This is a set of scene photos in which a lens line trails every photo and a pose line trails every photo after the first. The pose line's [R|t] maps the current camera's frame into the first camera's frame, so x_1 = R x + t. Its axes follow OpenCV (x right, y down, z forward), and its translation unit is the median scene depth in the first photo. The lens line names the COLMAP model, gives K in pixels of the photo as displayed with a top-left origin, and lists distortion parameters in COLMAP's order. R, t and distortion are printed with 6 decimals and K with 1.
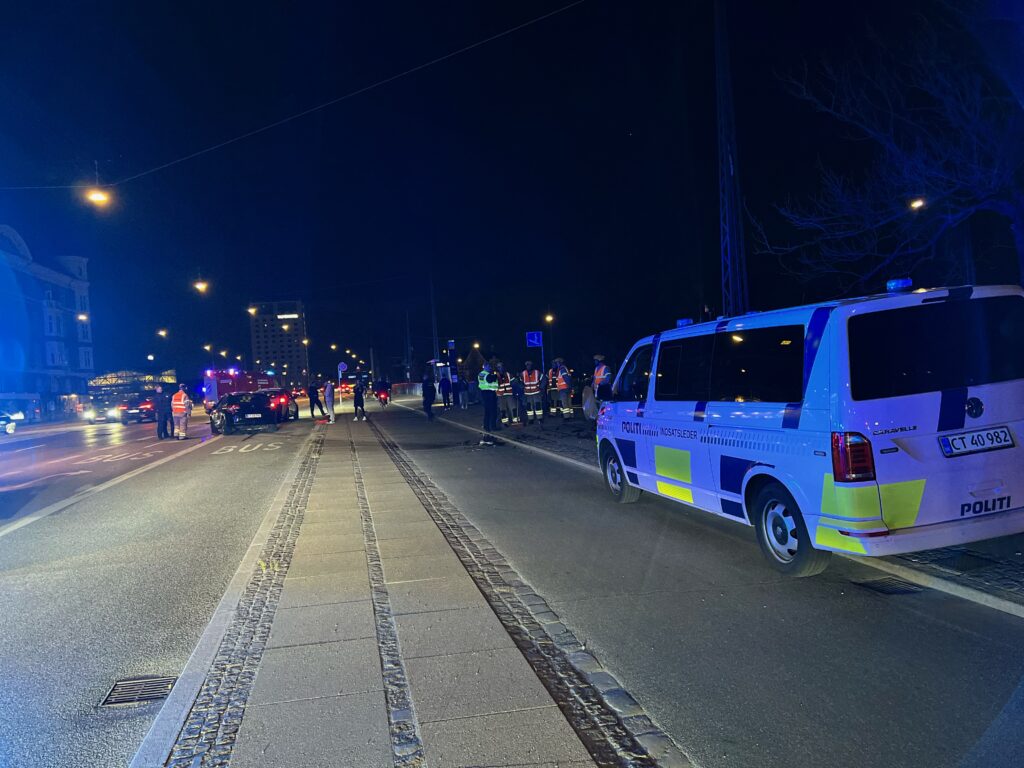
lens RADIAL K [[758.4, 0, 509.6], [0, 758.4, 389.4], [0, 0, 1]] dist [0.051136, -0.056386]
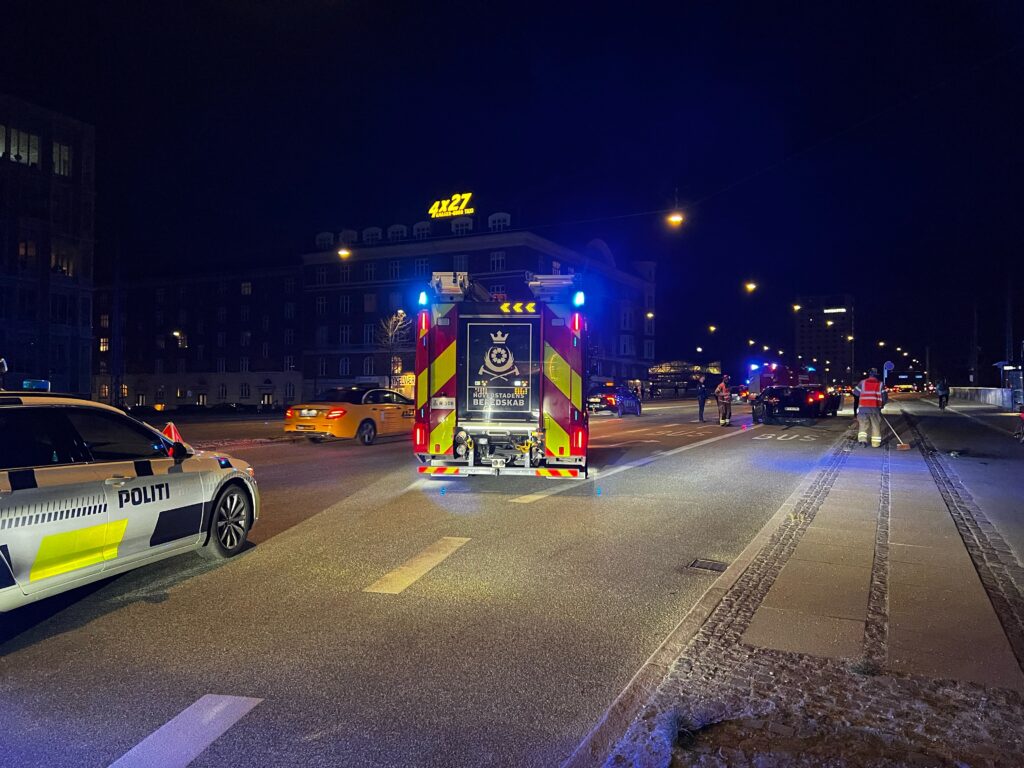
lens RADIAL K [[758.4, 0, 513.2], [0, 758.4, 384.6], [0, 0, 1]] dist [0.051136, -0.056386]
pose [[0.778342, 0.057279, -0.625223, 0.042524], [-0.056611, 0.998176, 0.020972, 0.000306], [0.625283, 0.019071, 0.780165, -0.124759]]
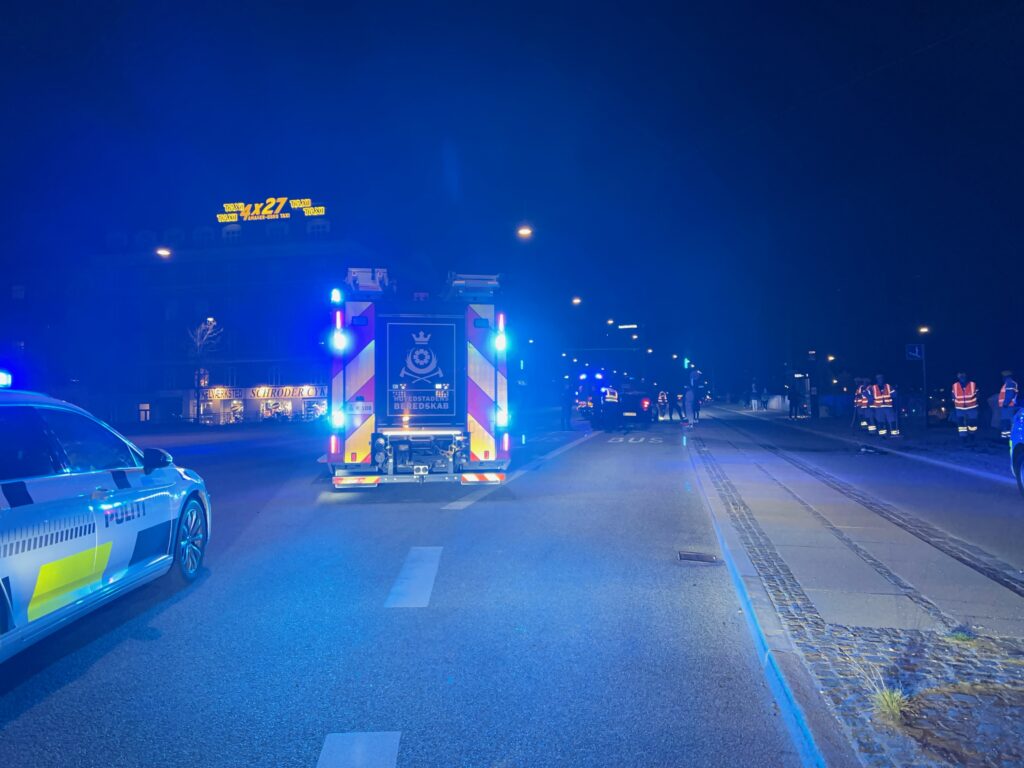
lens RADIAL K [[758.4, 0, 513.2], [0, 758.4, 382.9], [0, 0, 1]] dist [0.051136, -0.056386]
pose [[0.909804, 0.039324, -0.413170, -0.043232], [-0.048403, 0.998761, -0.011525, 0.013648], [0.412205, 0.030484, 0.910581, -0.158071]]
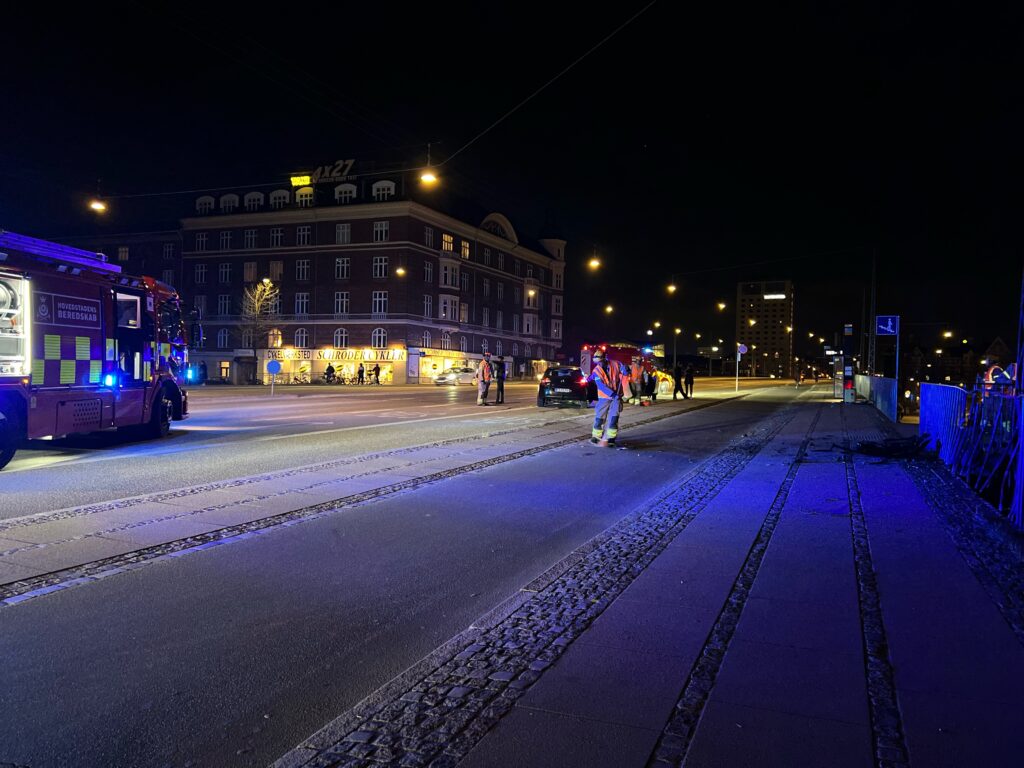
lens RADIAL K [[758.4, 0, 509.1], [0, 758.4, 382.8], [0, 0, 1]] dist [0.051136, -0.056386]
pose [[0.808707, 0.089240, -0.581403, 0.275129], [-0.079539, 0.995937, 0.042232, -0.017419], [0.582809, 0.012091, 0.812519, 0.236924]]
